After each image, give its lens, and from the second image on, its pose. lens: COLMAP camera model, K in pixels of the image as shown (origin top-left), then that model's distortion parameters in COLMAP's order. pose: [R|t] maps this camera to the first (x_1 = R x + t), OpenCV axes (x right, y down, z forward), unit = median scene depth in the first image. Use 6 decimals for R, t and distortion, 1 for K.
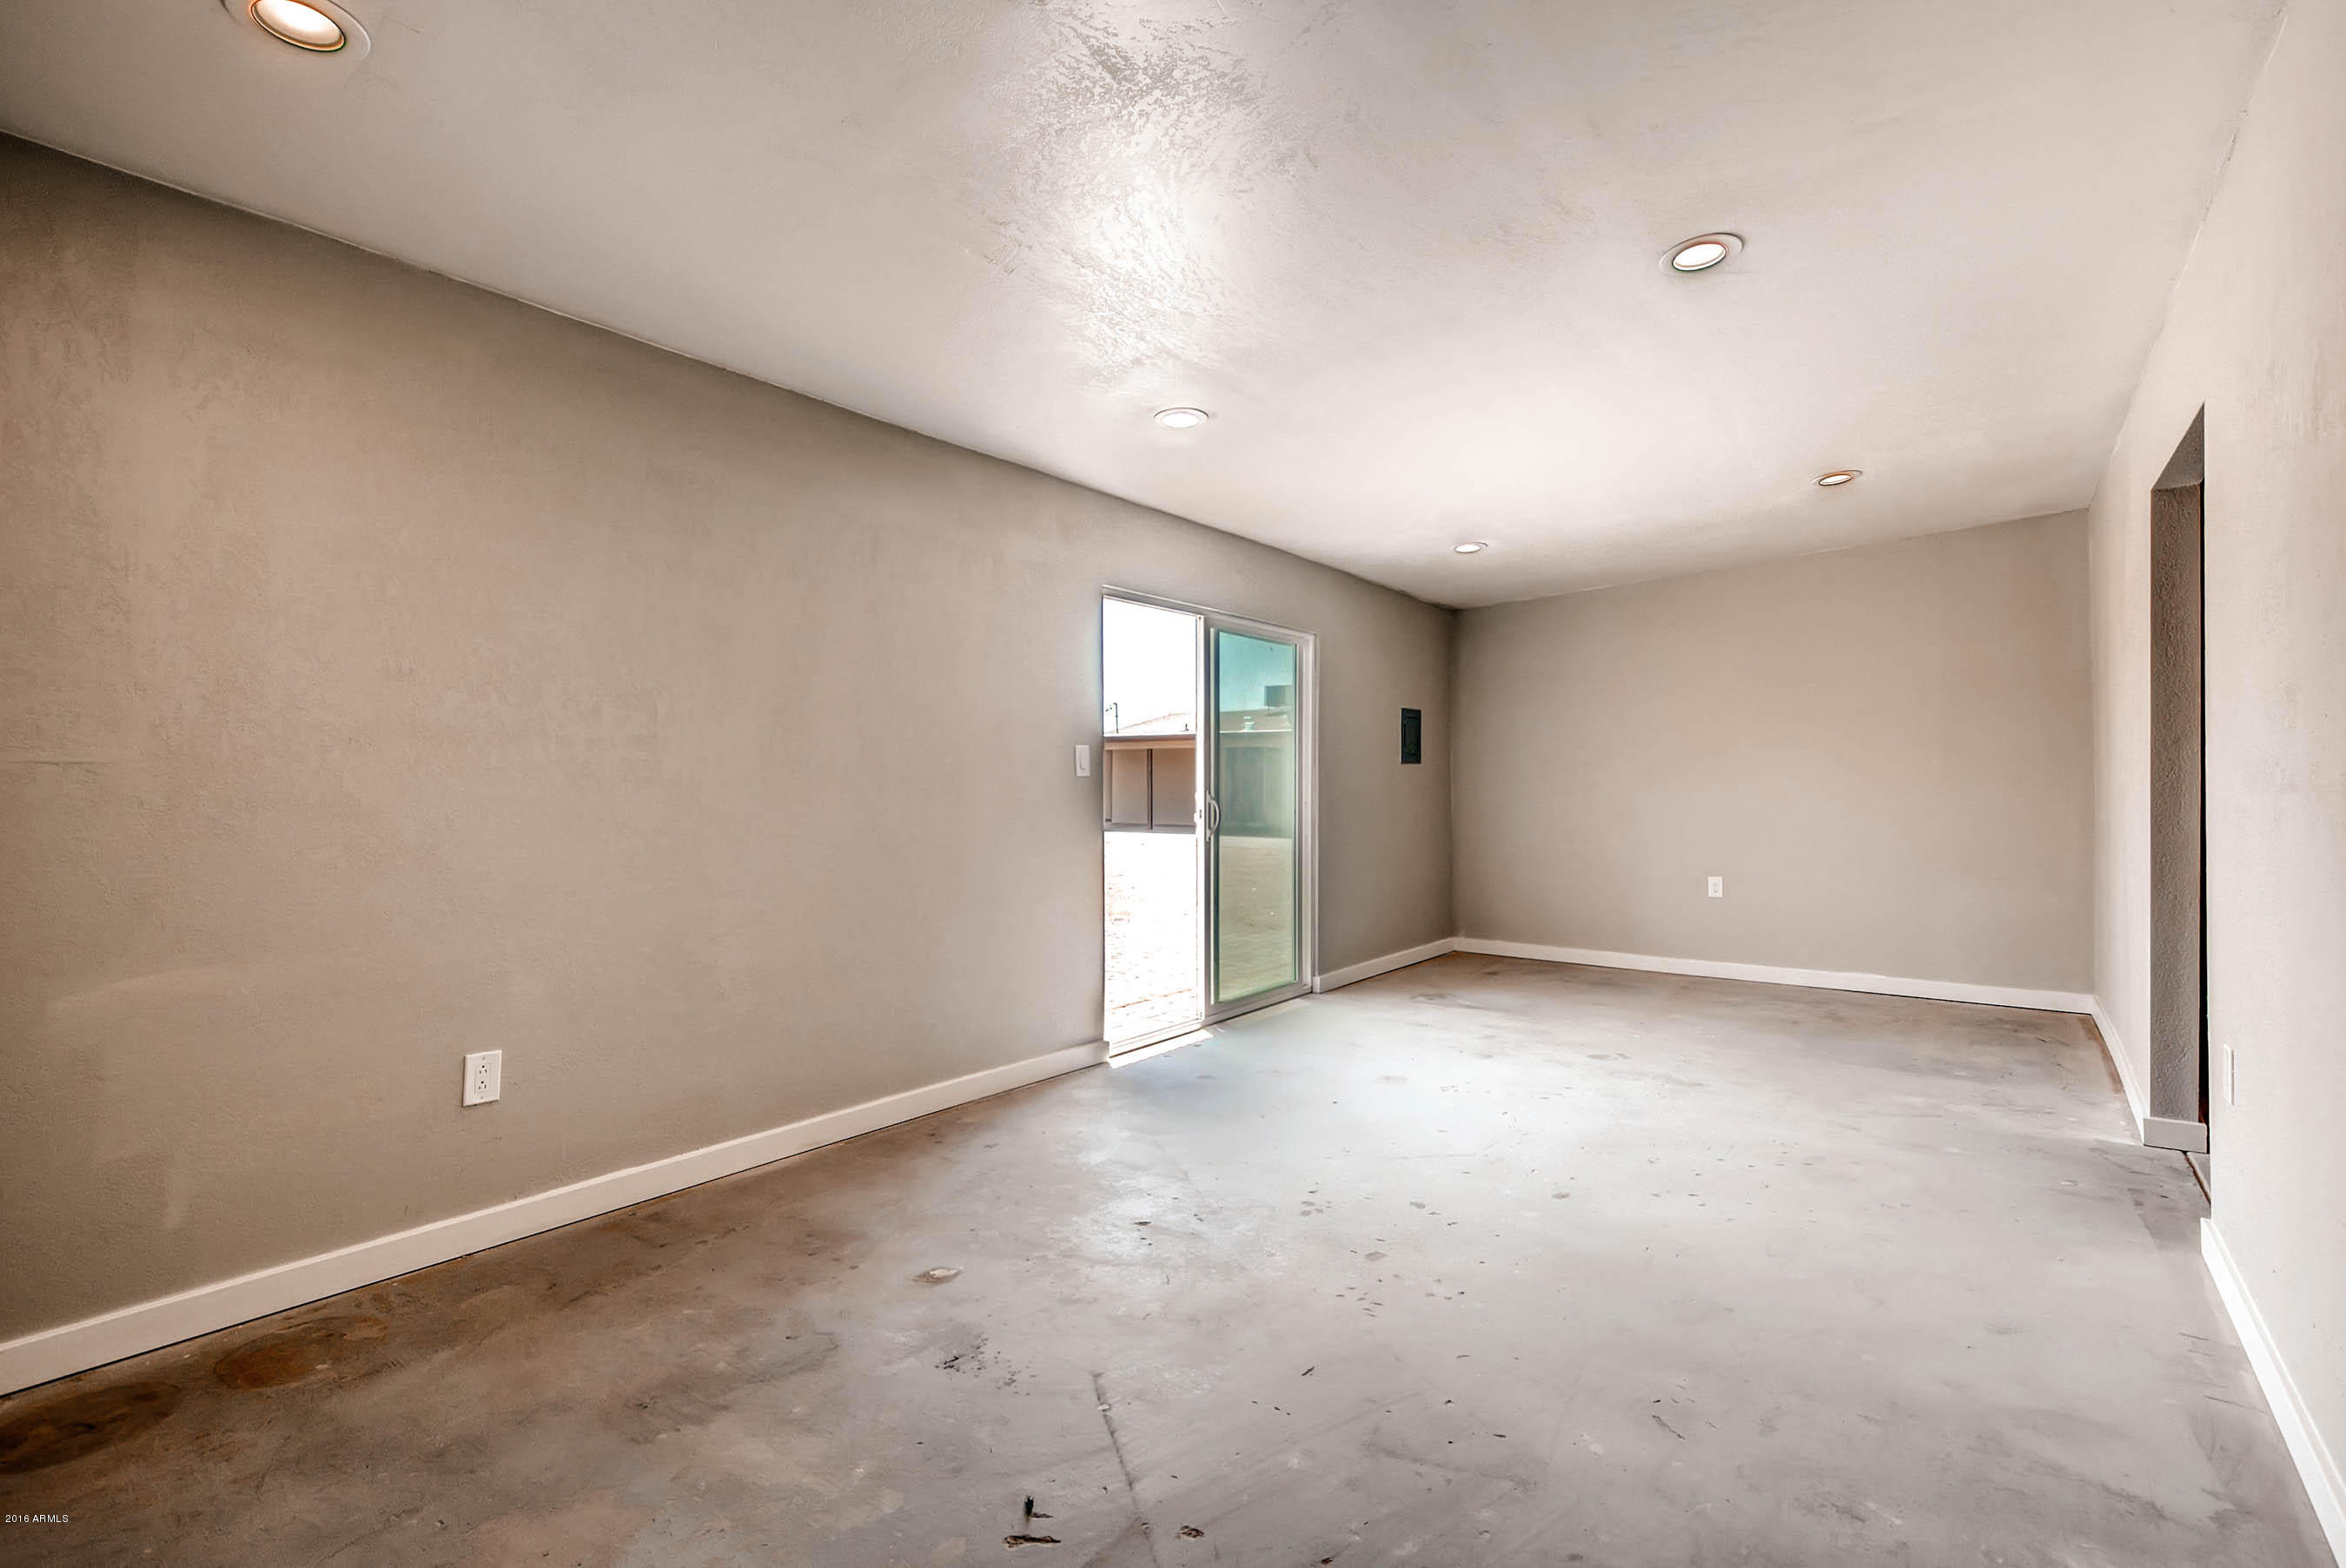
lens RADIAL K [[1041.8, 0, 1173.0], [0, 1041.8, 784.0], [0, 0, 1]] dist [0.019146, -0.010416]
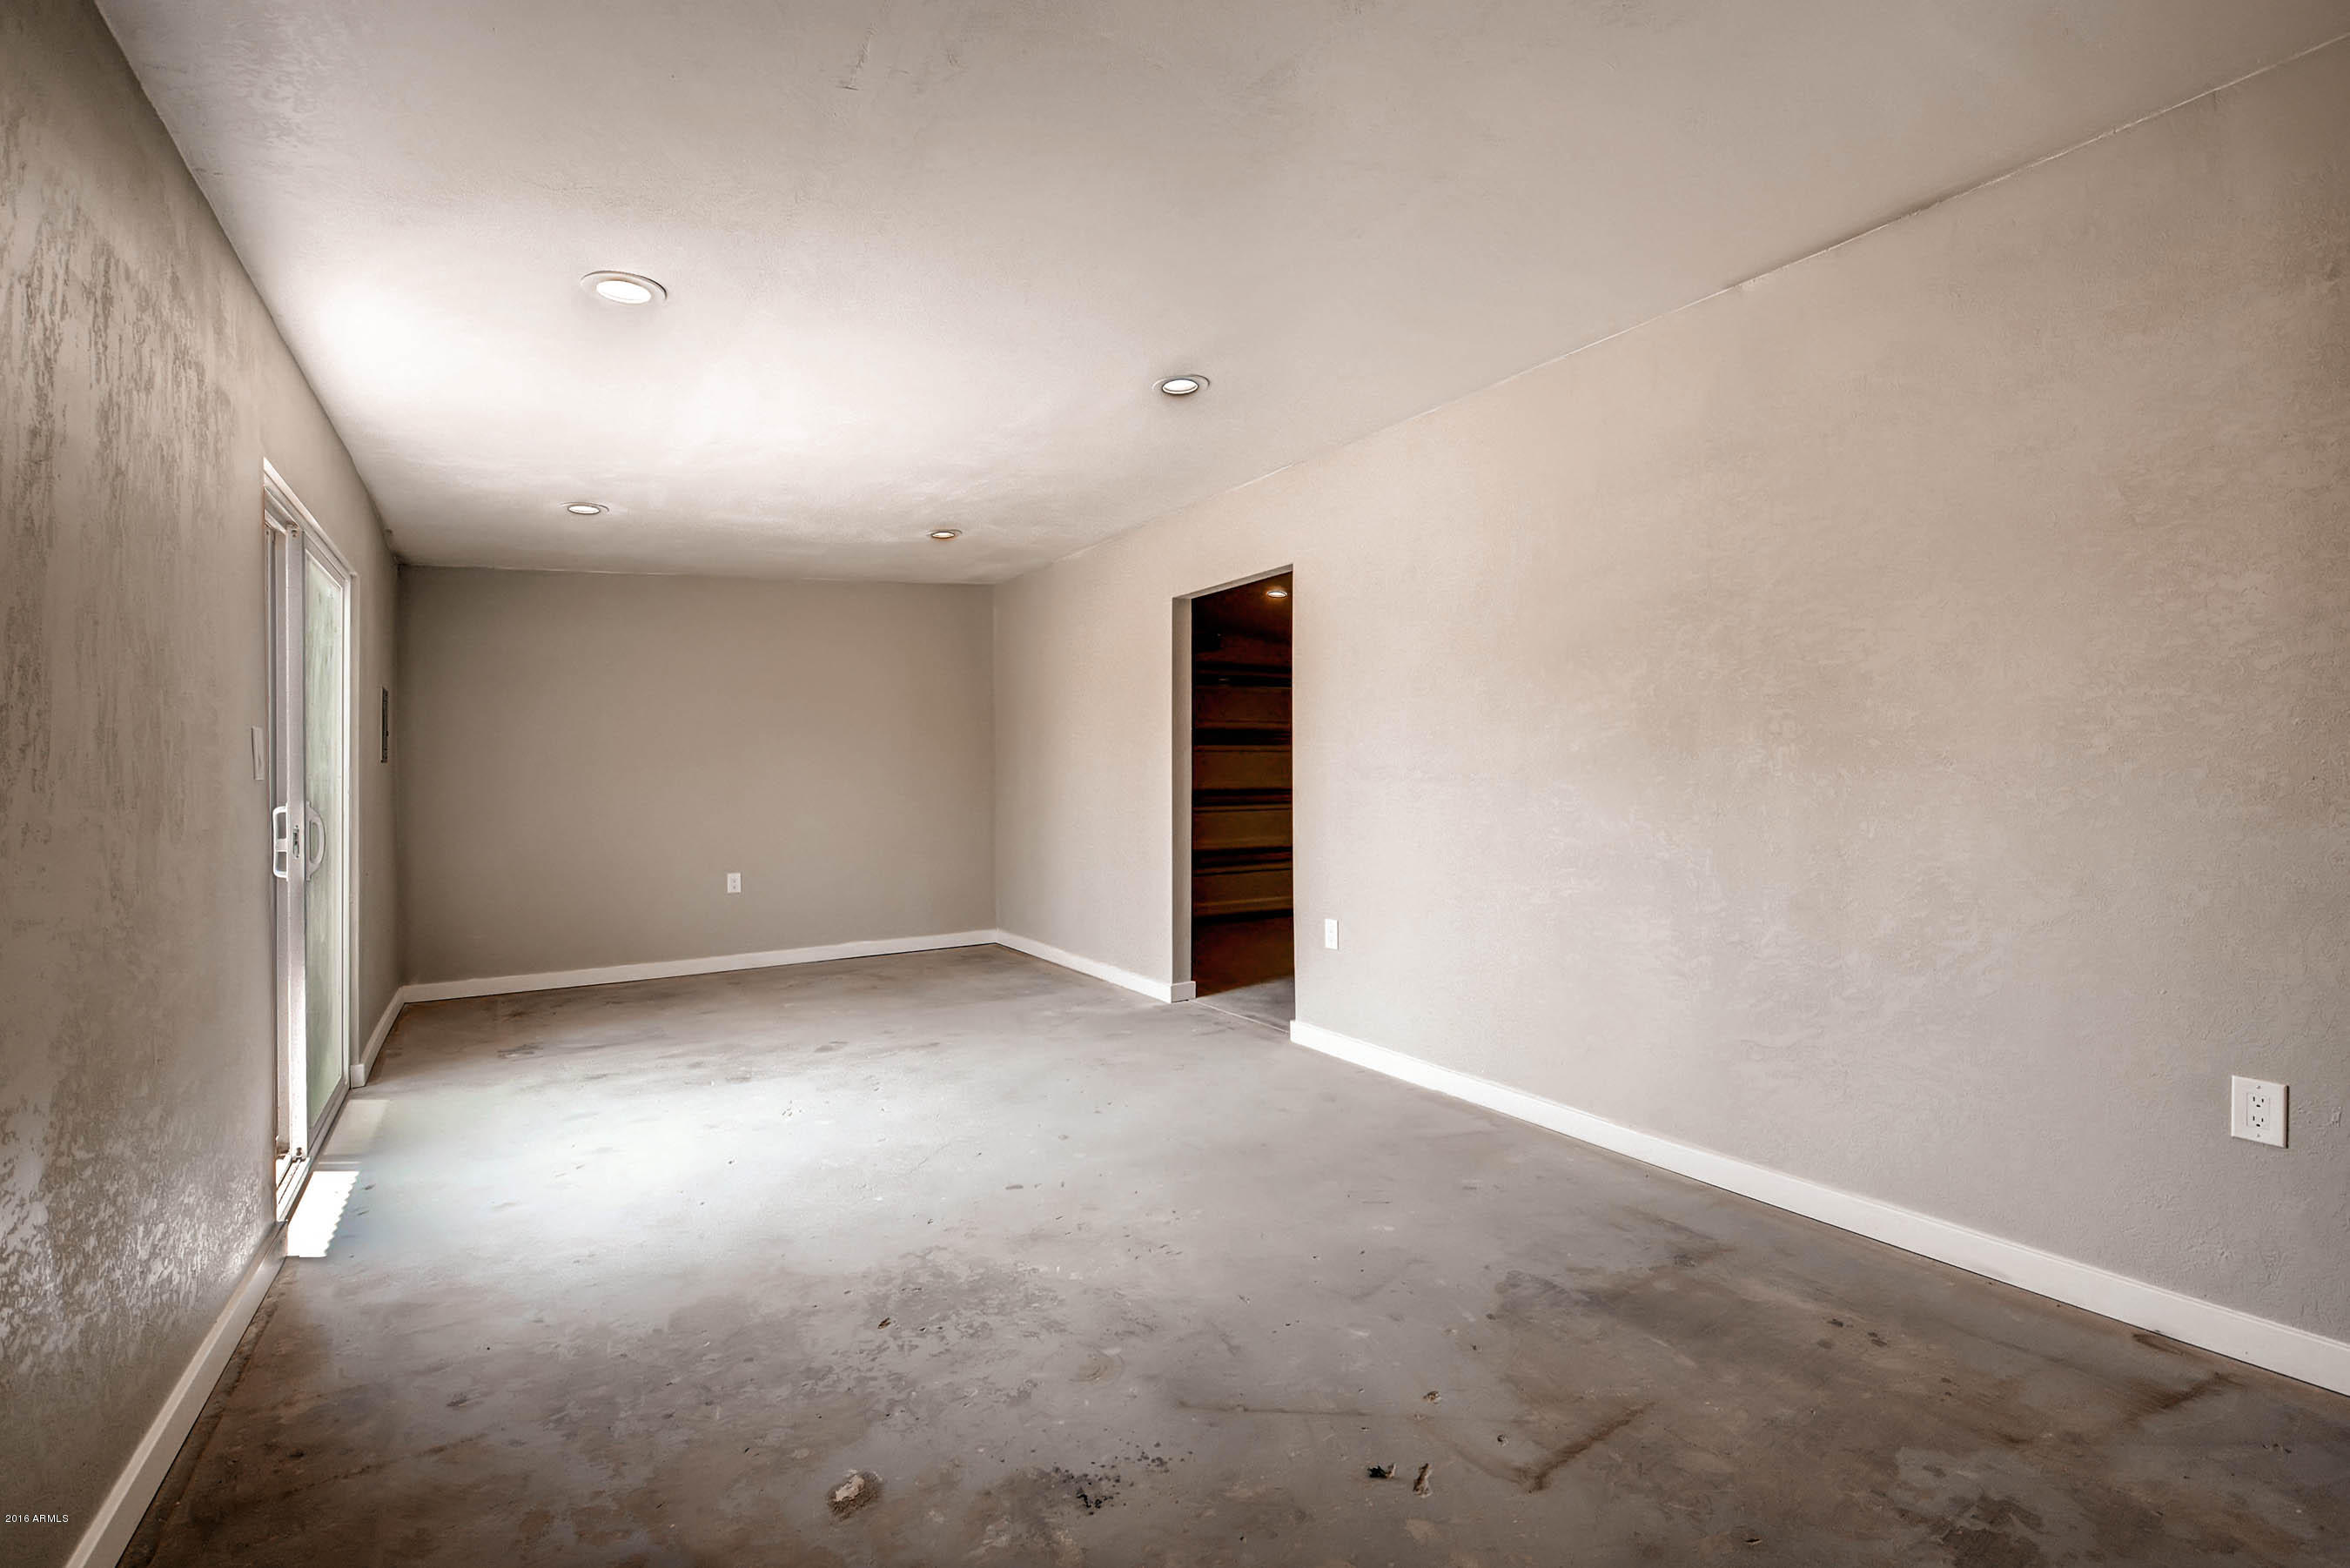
lens RADIAL K [[1062.6, 0, 1187.9], [0, 1062.6, 774.1], [0, 0, 1]] dist [0.001825, -0.000646]
pose [[0.356110, -0.003299, 0.934438, -0.615310], [0.013123, 0.999913, -0.001471, -0.003518], [-0.934352, 0.012787, 0.356122, 0.409028]]
